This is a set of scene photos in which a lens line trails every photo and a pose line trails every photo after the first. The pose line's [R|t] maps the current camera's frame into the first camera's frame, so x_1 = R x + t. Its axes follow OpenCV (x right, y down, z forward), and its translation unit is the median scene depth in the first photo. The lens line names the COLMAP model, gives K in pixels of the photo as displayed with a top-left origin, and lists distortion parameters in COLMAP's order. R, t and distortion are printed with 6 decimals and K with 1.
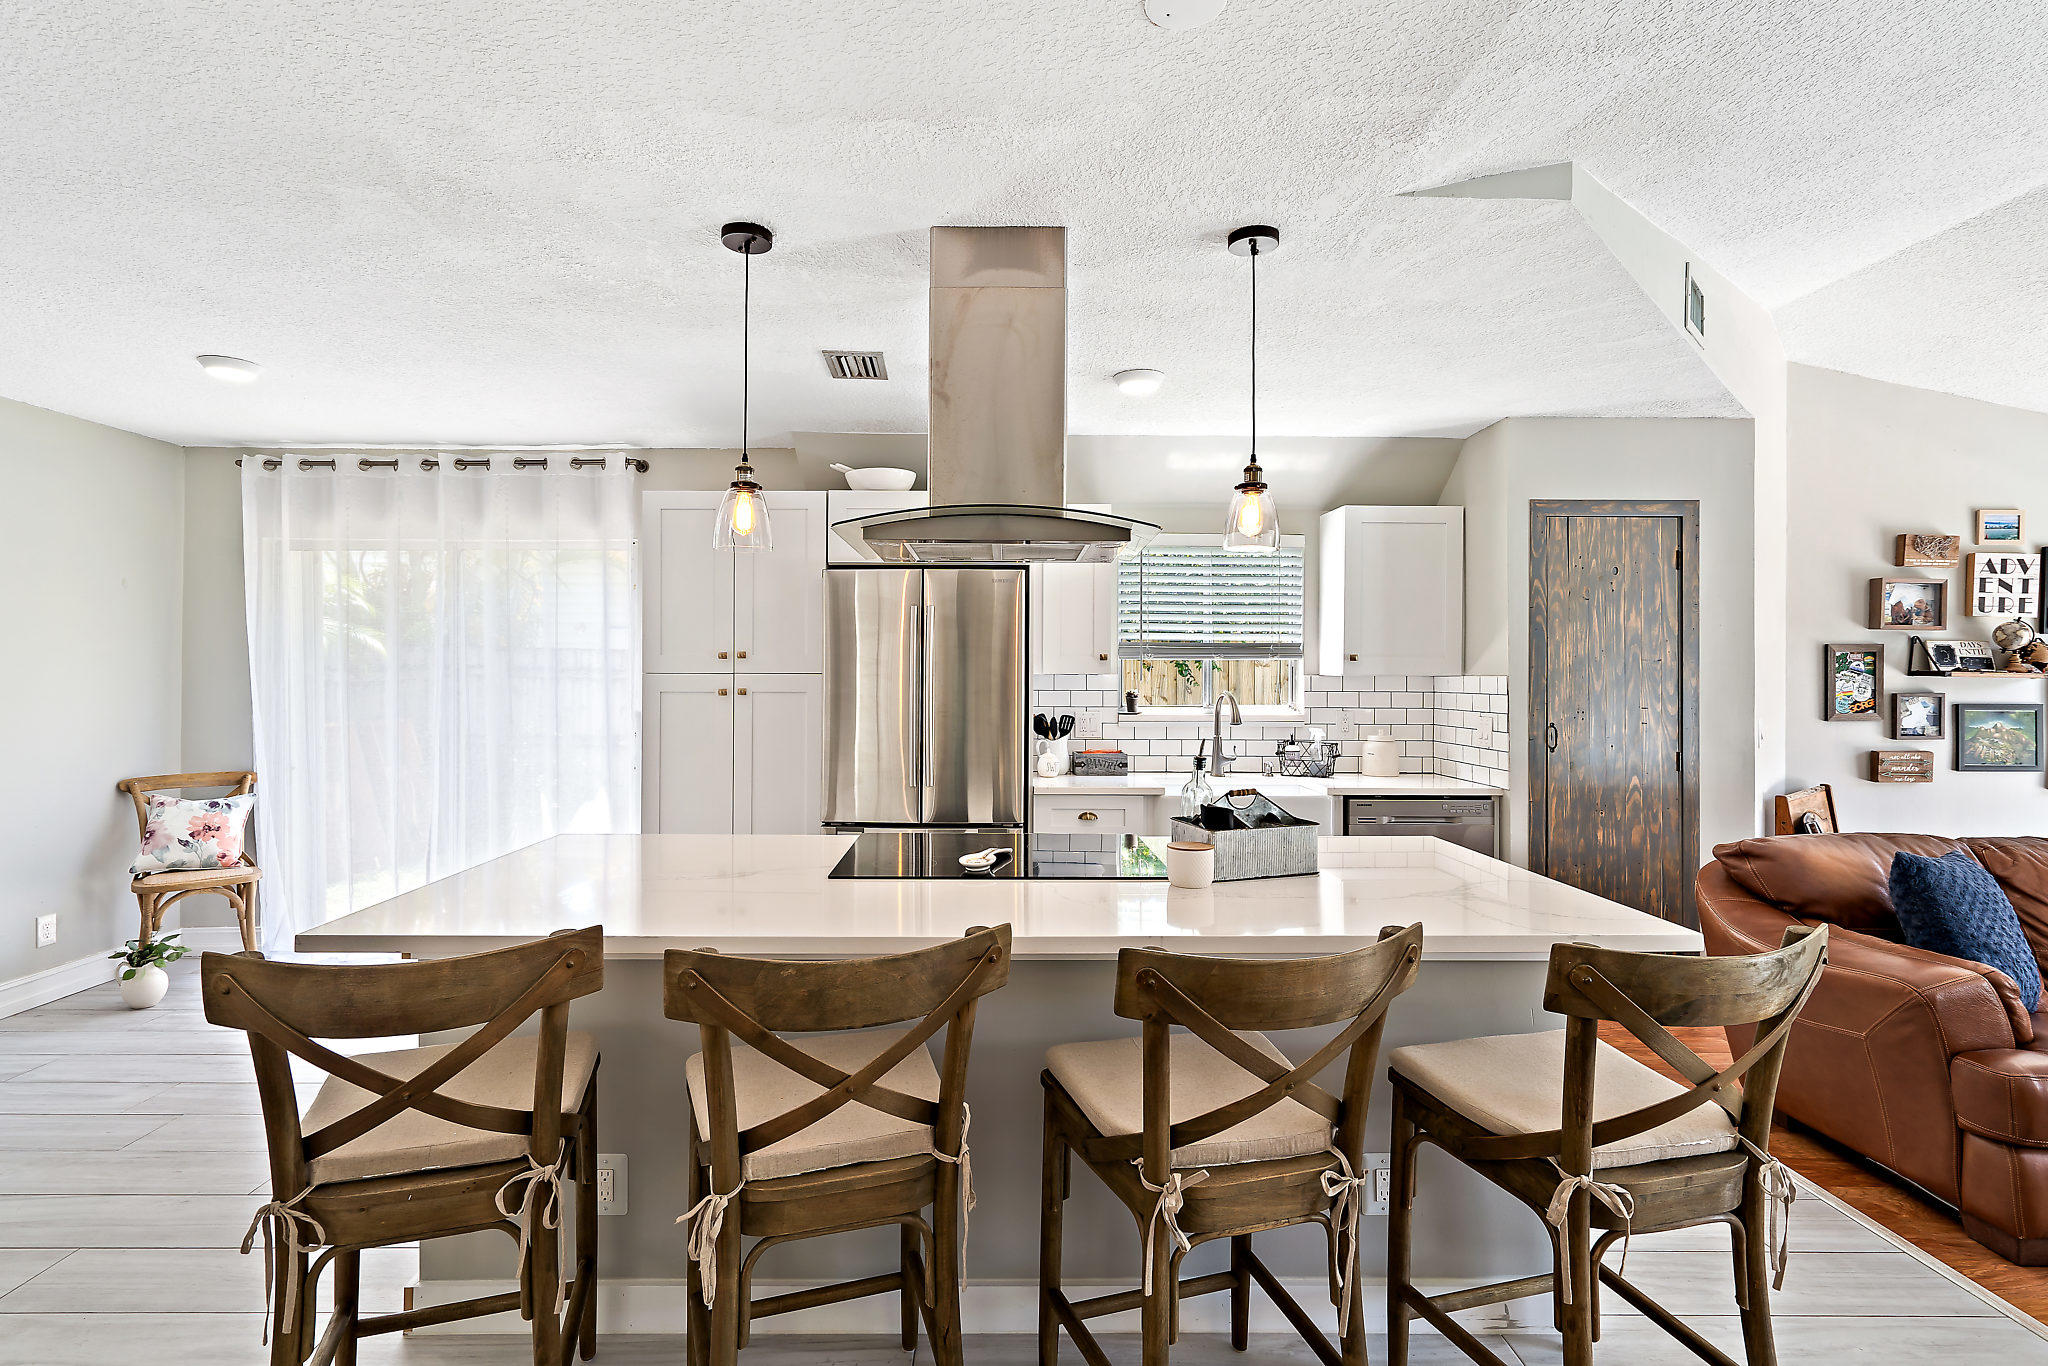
lens RADIAL K [[955.4, 0, 1053.8], [0, 955.4, 686.7], [0, 0, 1]] dist [-0.011063, 0.004438]
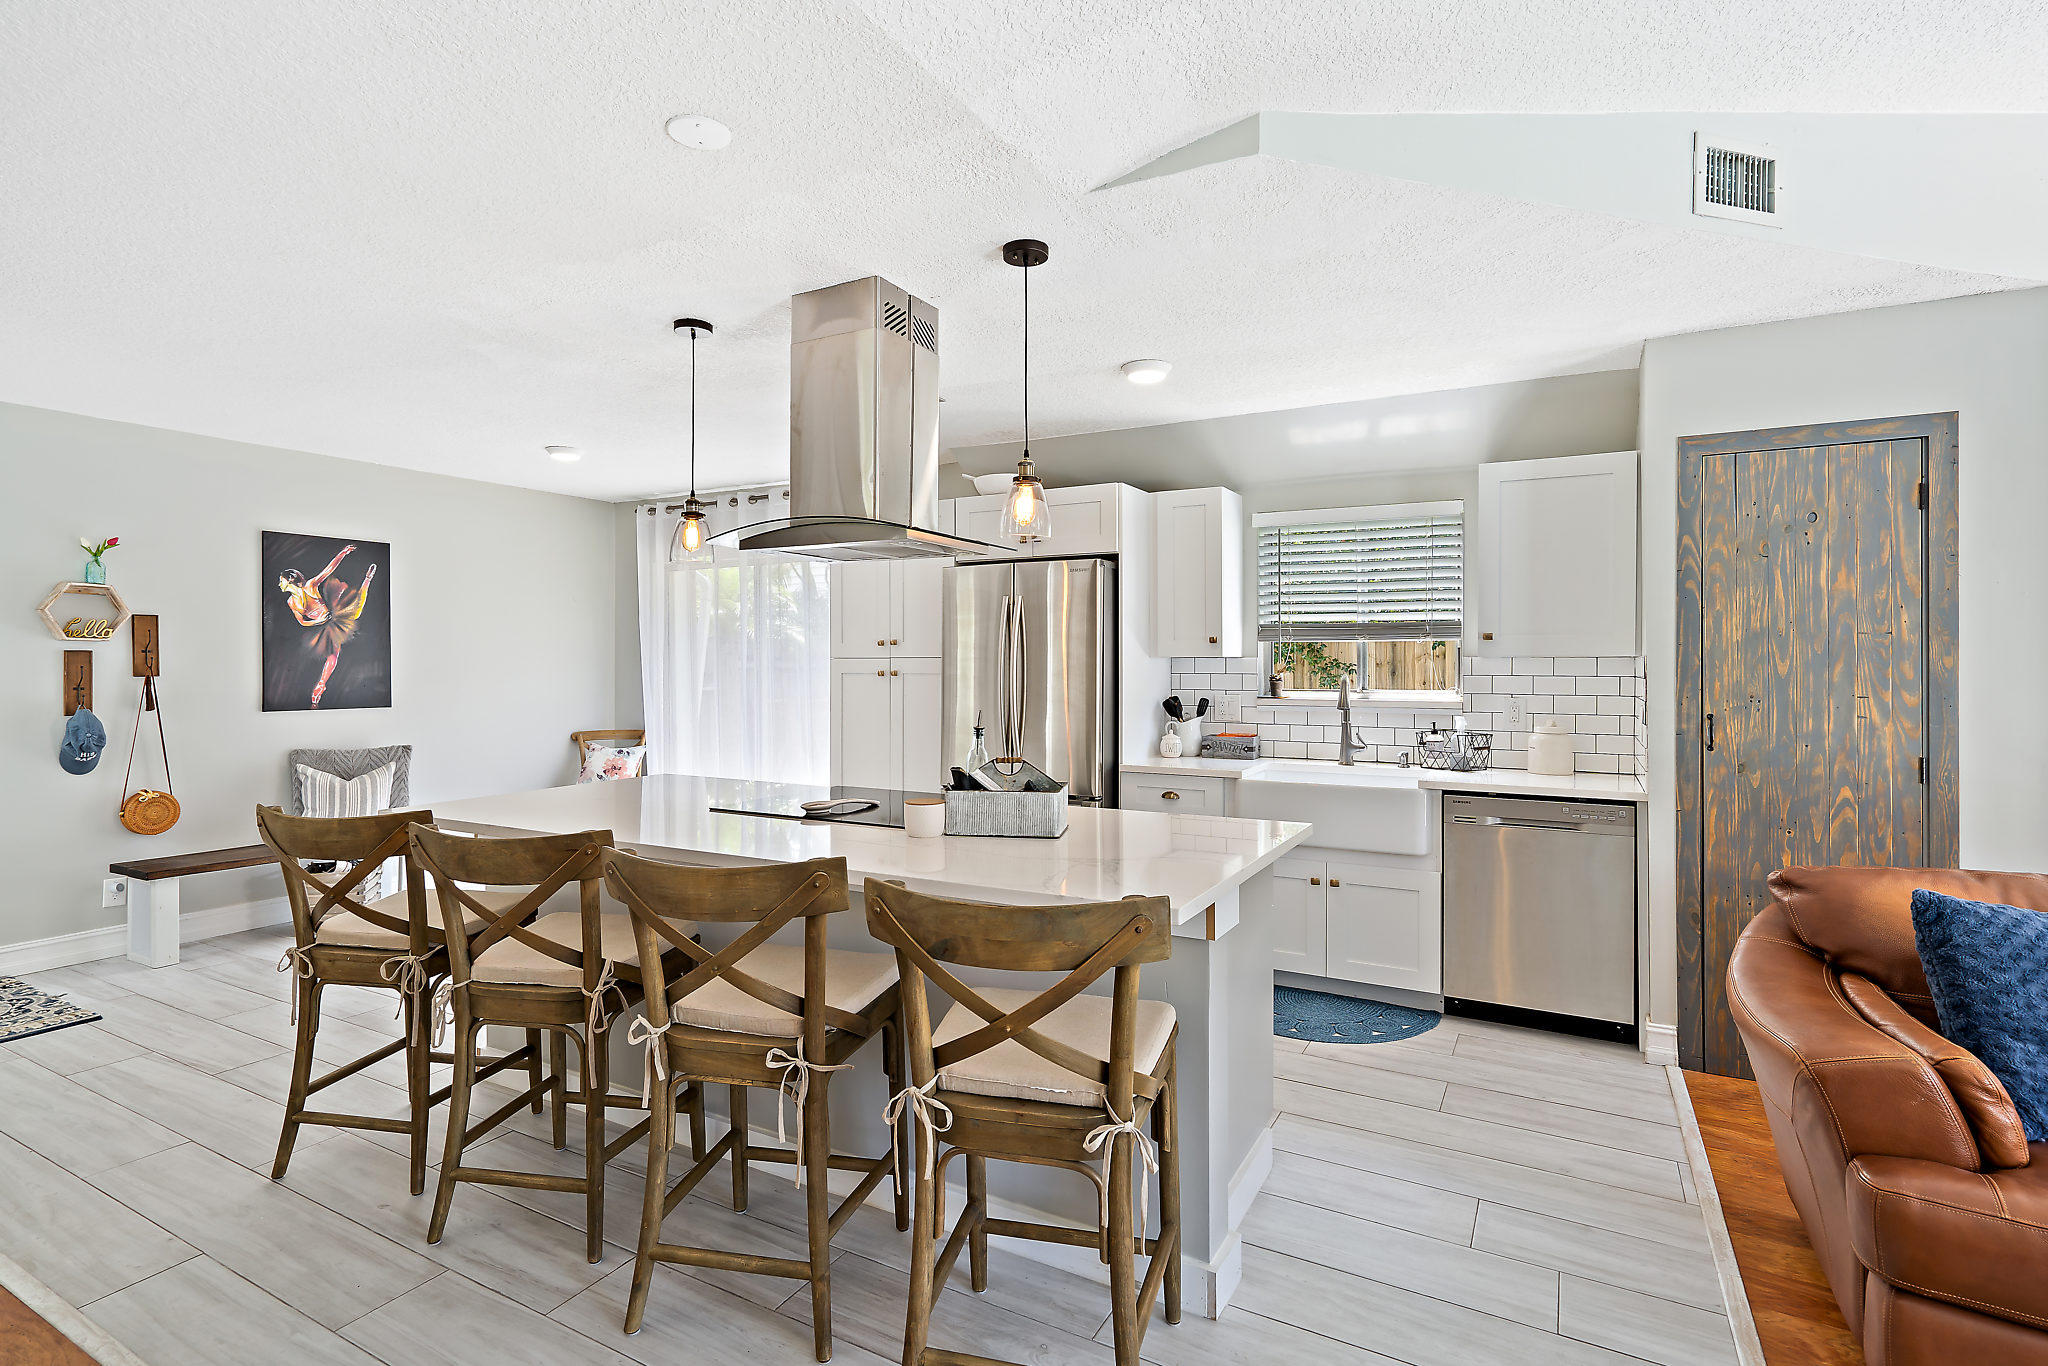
lens RADIAL K [[993.4, 0, 1071.2], [0, 993.4, 676.0], [0, 0, 1]] dist [-0.003076, 0.001737]
pose [[0.877560, 0.003438, -0.479455, 0.389831], [-0.003422, 0.999994, 0.000906, 0.006117], [0.479456, 0.000846, 0.877566, 0.015107]]
